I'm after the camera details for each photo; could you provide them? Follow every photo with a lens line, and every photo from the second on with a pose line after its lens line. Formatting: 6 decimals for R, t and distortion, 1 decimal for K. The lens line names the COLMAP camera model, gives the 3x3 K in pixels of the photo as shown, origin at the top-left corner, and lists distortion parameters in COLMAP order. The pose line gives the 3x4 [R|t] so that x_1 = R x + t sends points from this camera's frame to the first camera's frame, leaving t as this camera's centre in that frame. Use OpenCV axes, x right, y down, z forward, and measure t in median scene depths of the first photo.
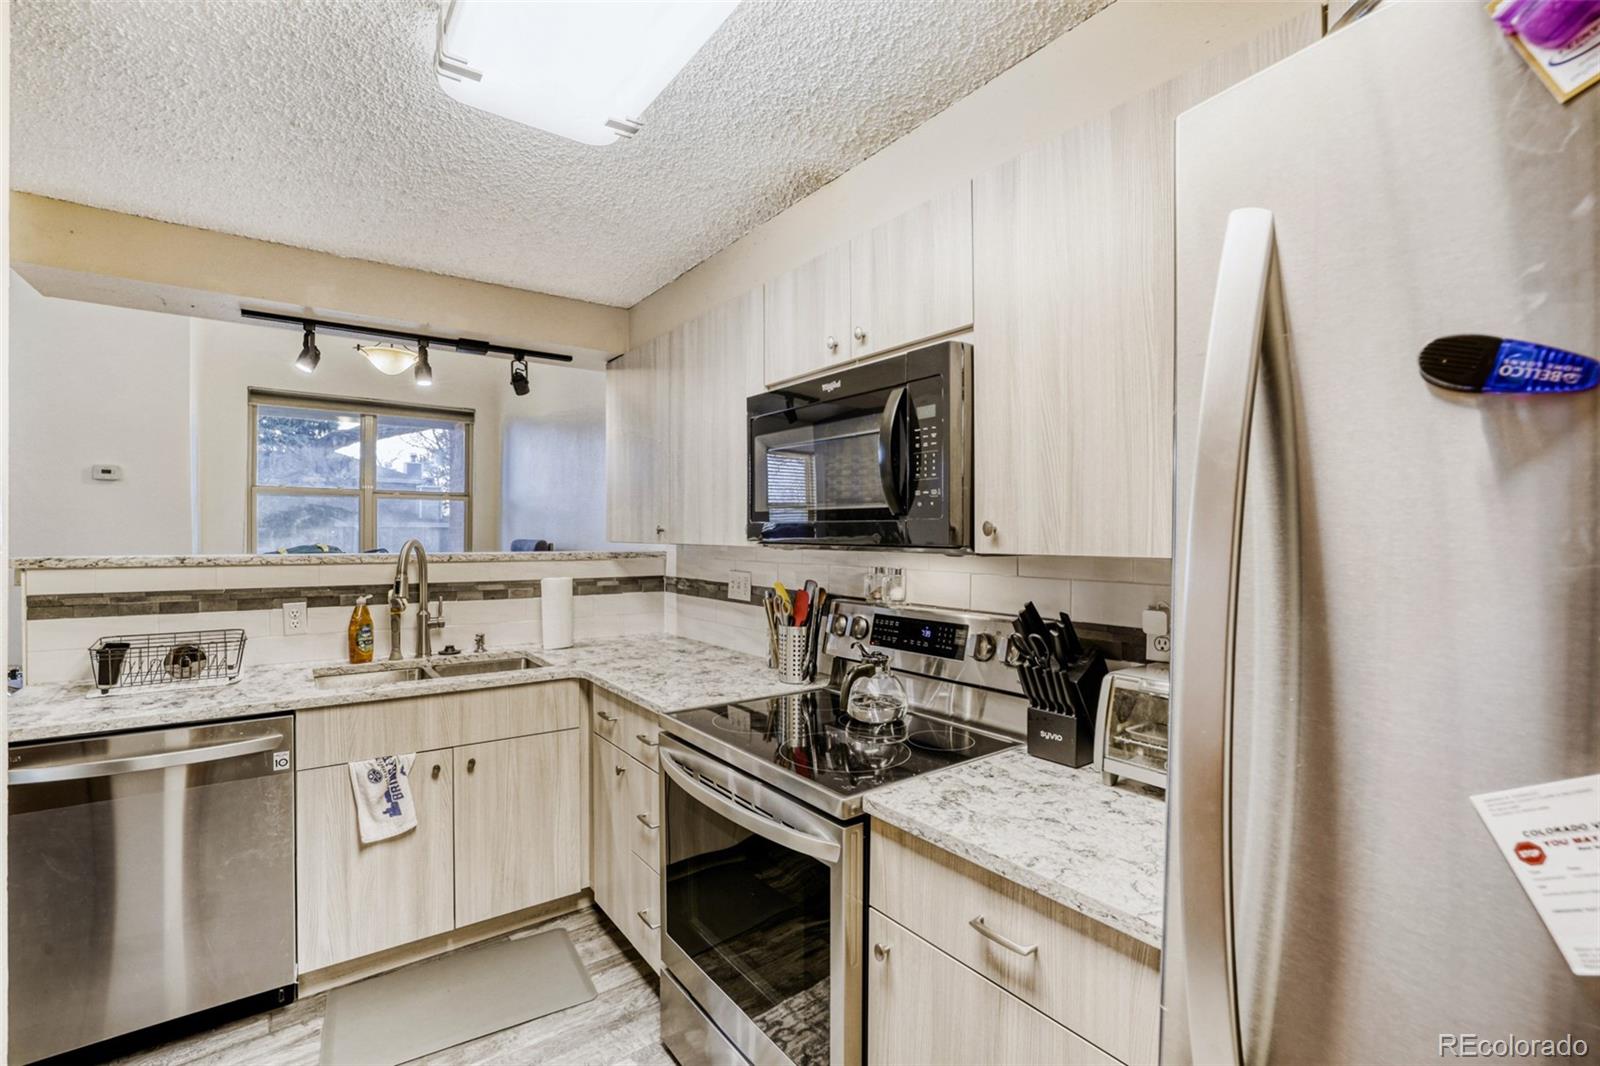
lens RADIAL K [[703.5, 0, 794.8], [0, 703.5, 541.4], [0, 0, 1]] dist [0.004191, 0.000964]
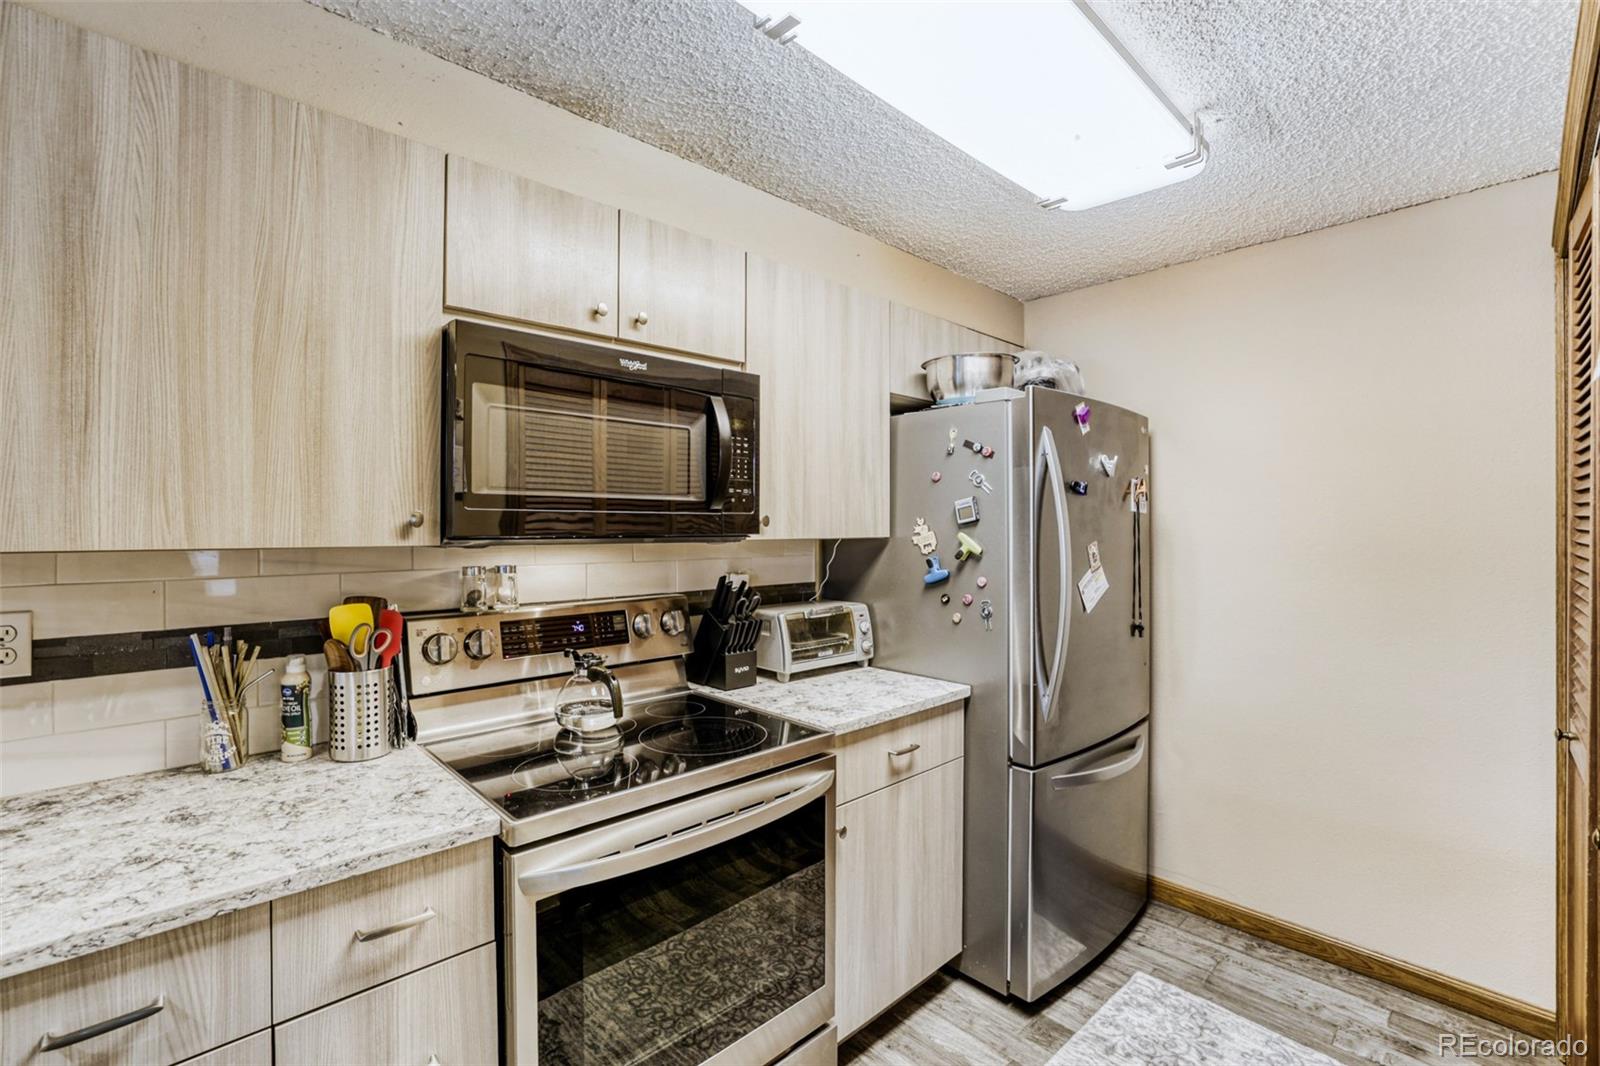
lens RADIAL K [[703.5, 0, 795.6], [0, 703.5, 523.4], [0, 0, 1]] dist [0.004191, 0.000964]
pose [[-0.103909, -0.003326, 0.994581, -1.049870], [0.009697, 0.999943, 0.004357, -0.018142], [-0.994540, 0.010097, -0.103871, 1.050219]]
